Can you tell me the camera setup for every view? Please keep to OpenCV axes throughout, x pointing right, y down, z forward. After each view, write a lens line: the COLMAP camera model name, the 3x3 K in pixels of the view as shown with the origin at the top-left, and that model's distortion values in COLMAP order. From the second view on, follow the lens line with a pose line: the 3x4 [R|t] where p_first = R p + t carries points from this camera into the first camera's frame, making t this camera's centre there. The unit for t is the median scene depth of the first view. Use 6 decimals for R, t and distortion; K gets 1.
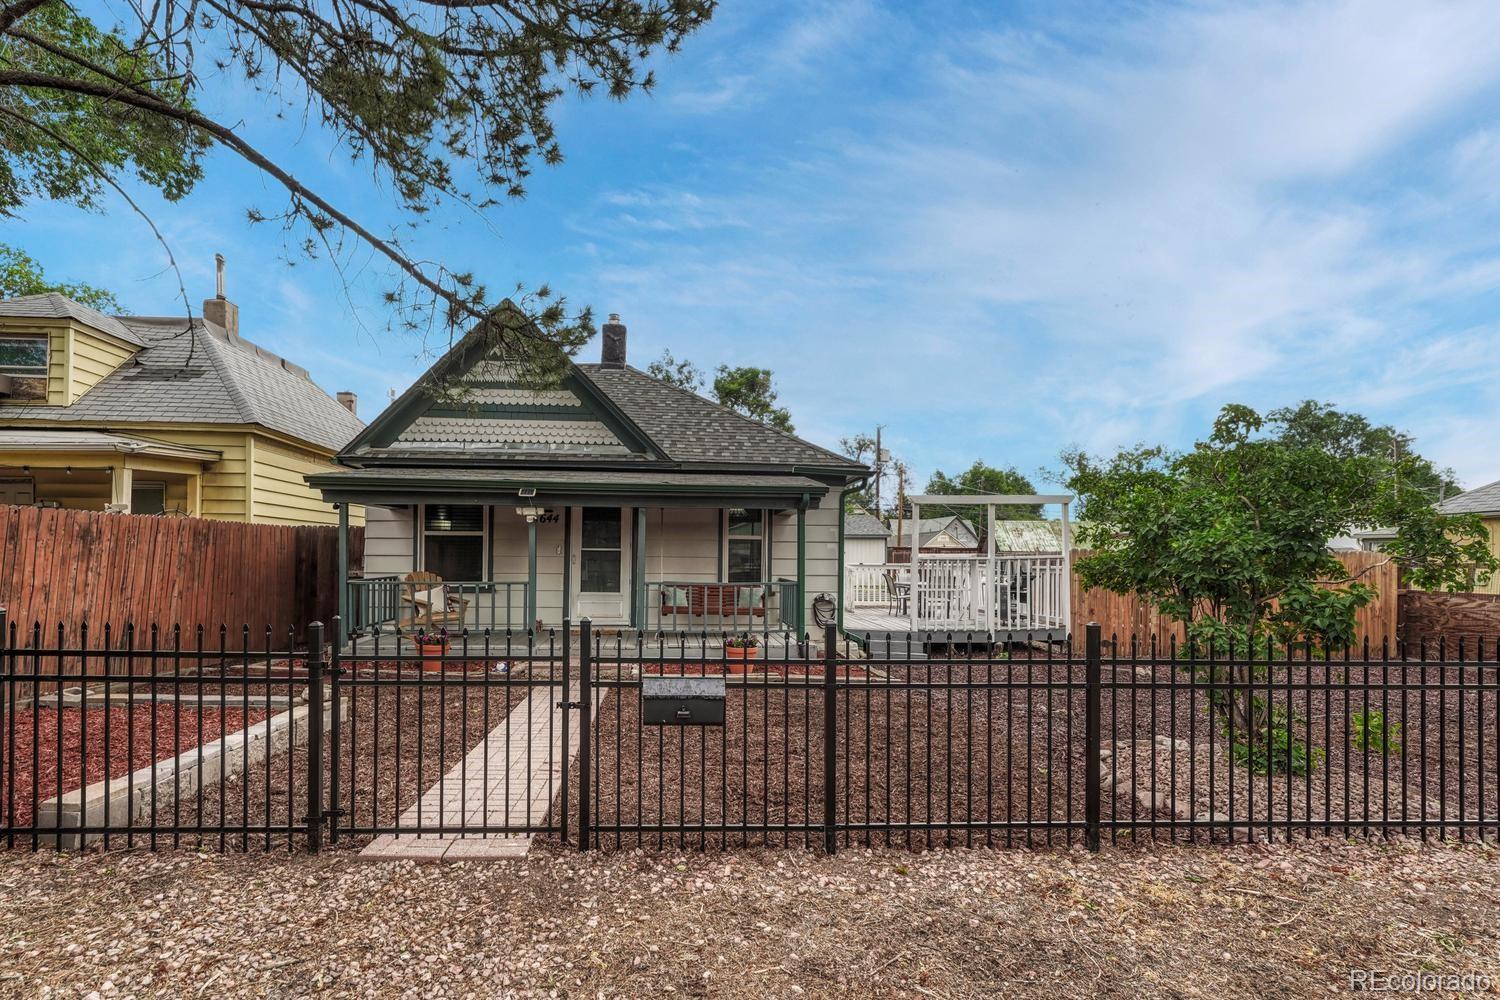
lens RADIAL K [[701.1, 0, 701.2], [0, 701.1, 548.8], [0, 0, 1]] dist [0.000903, 0.000305]
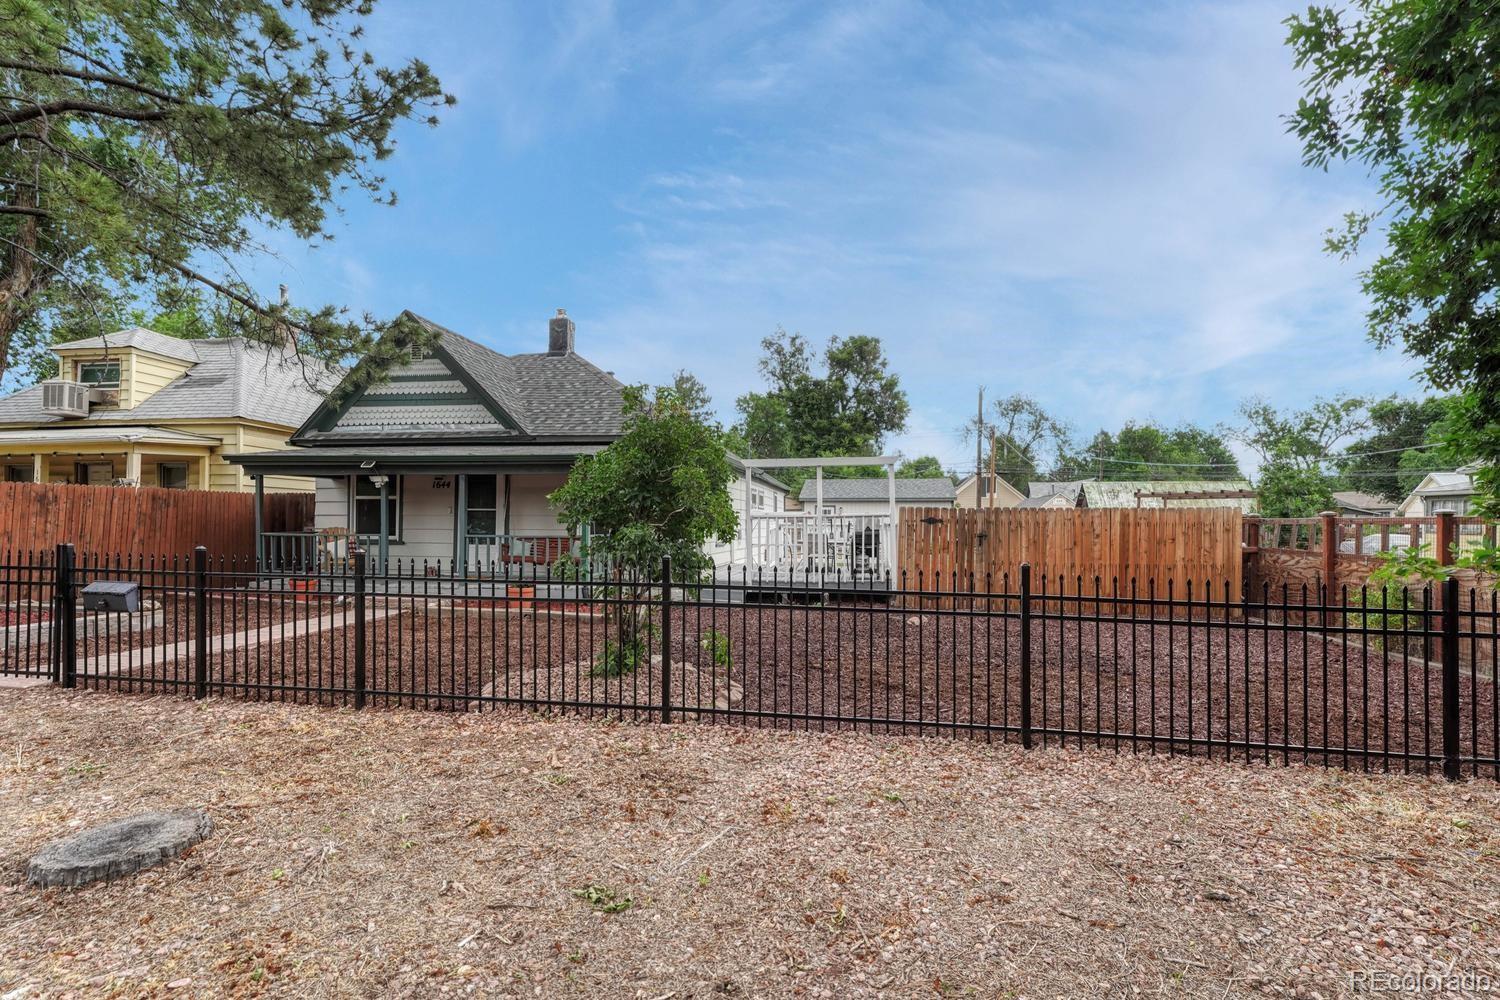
lens RADIAL K [[686.5, 0, 751.0], [0, 686.5, 523.5], [0, 0, 1]] dist [-0.001624, -0.000412]
pose [[0.975507, -0.001886, -0.219958, 0.581416], [0.004328, 0.999934, 0.010622, 0.014623], [0.219924, -0.011314, 0.975451, -0.062840]]
